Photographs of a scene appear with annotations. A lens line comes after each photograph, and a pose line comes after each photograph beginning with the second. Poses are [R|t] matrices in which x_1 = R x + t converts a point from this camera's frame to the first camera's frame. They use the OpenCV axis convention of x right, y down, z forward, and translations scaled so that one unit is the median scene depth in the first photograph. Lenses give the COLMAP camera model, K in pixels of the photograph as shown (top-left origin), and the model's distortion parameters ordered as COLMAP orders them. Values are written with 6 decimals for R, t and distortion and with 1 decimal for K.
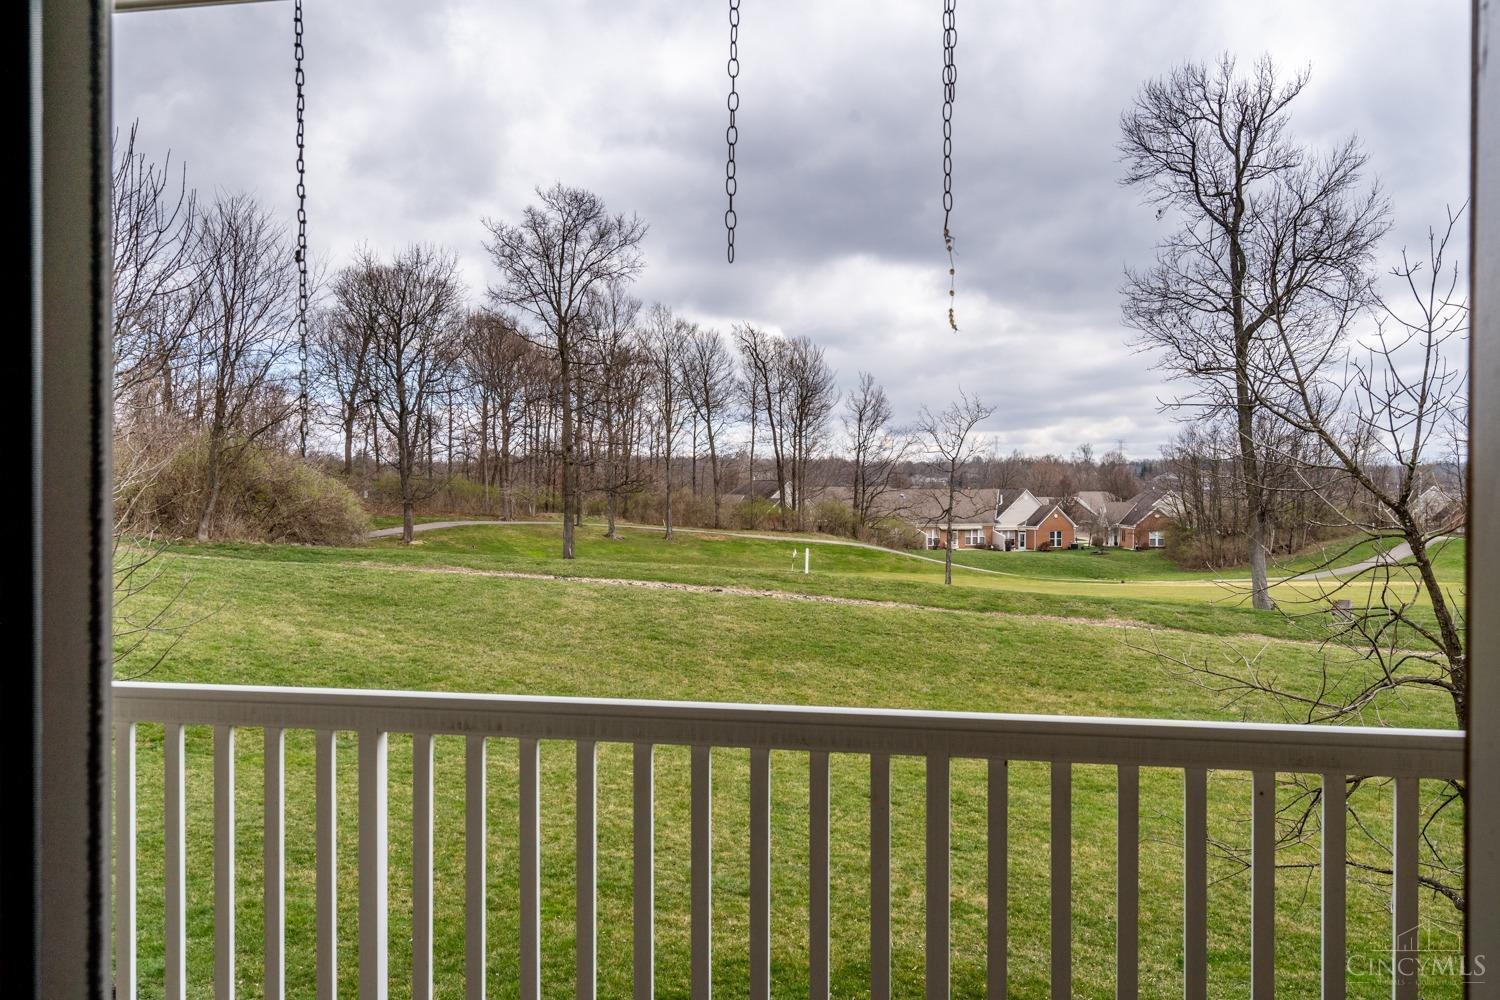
lens RADIAL K [[1191.4, 0, 739.9], [0, 1191.4, 490.7], [0, 0, 1]] dist [0.021247, -0.009242]
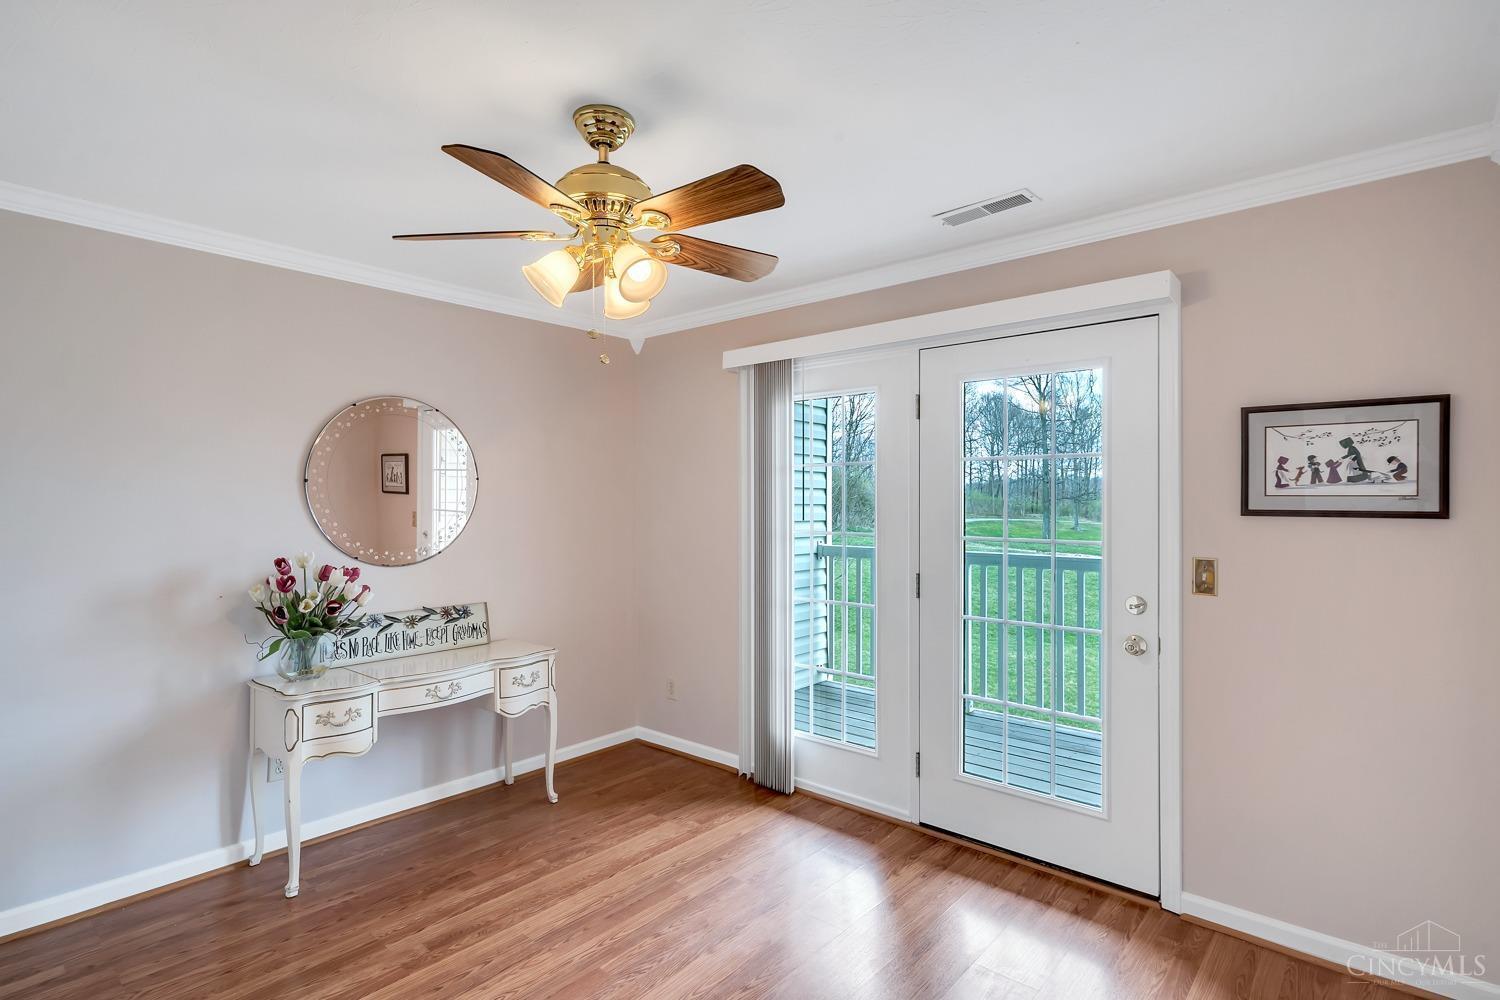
lens RADIAL K [[745.3, 0, 756.3], [0, 745.3, 496.6], [0, 0, 1]] dist [0.009055, -0.002405]
pose [[0.860105, -0.005860, -0.510084, 0.031518], [0.002146, 0.999967, -0.007870, 0.002693], [0.510113, 0.005674, 0.860089, -0.063799]]
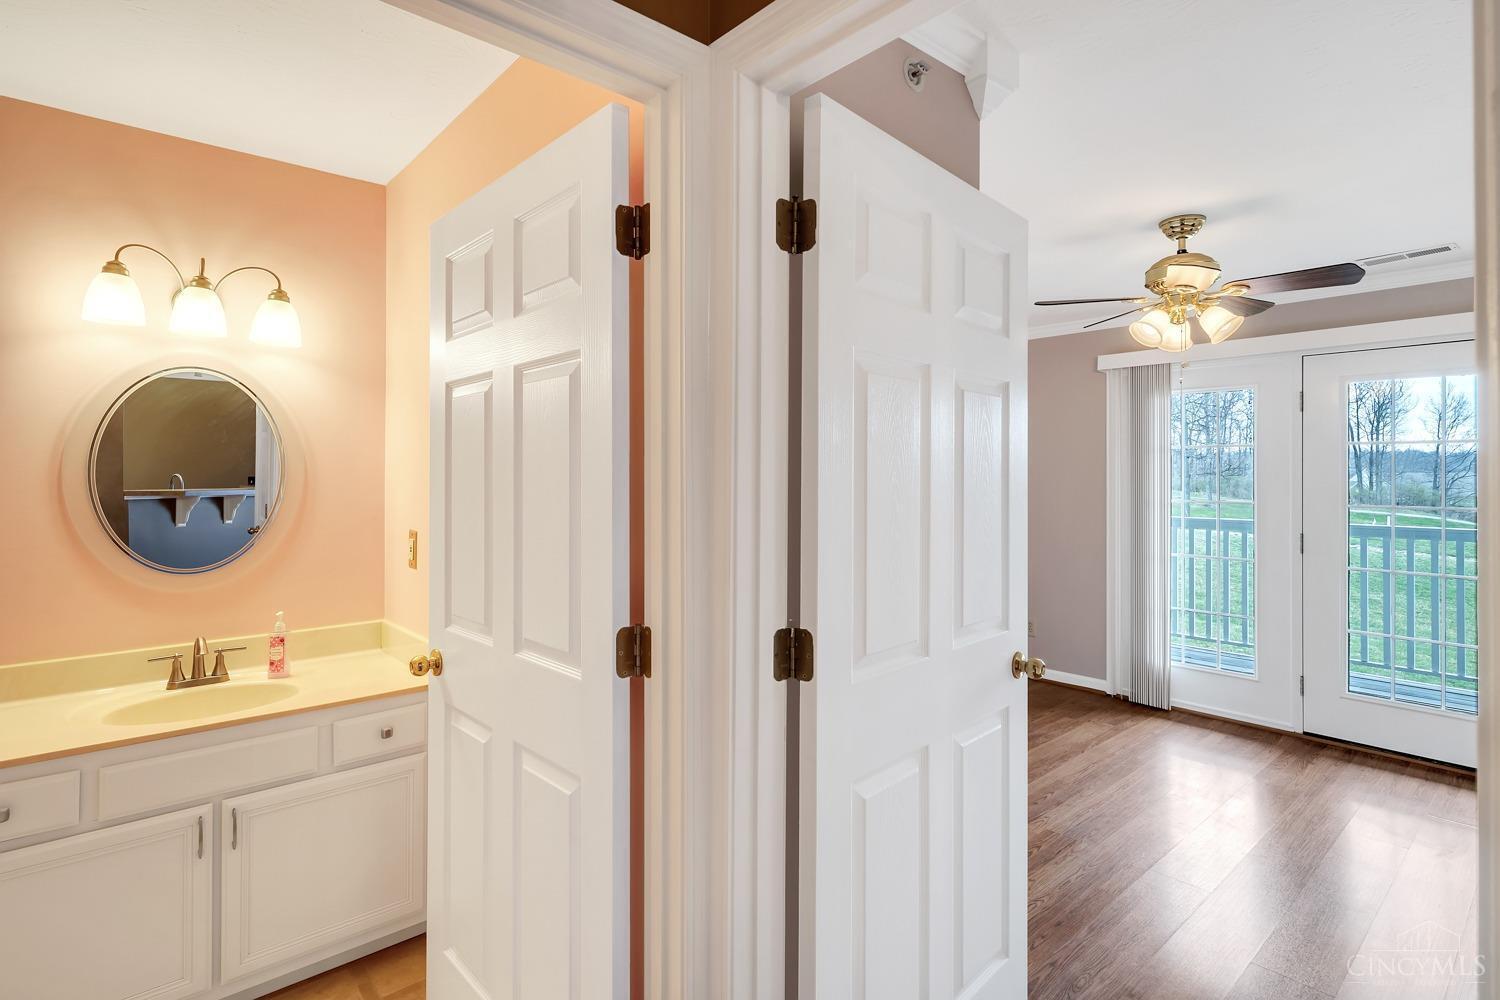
lens RADIAL K [[745.3, 0, 737.0], [0, 745.3, 466.9], [0, 0, 1]] dist [0.009055, -0.002405]
pose [[0.784563, -0.007751, -0.620000, 0.010257], [-0.000755, 0.999909, -0.013456, 0.002709], [0.620048, 0.011025, 0.784486, -0.109100]]
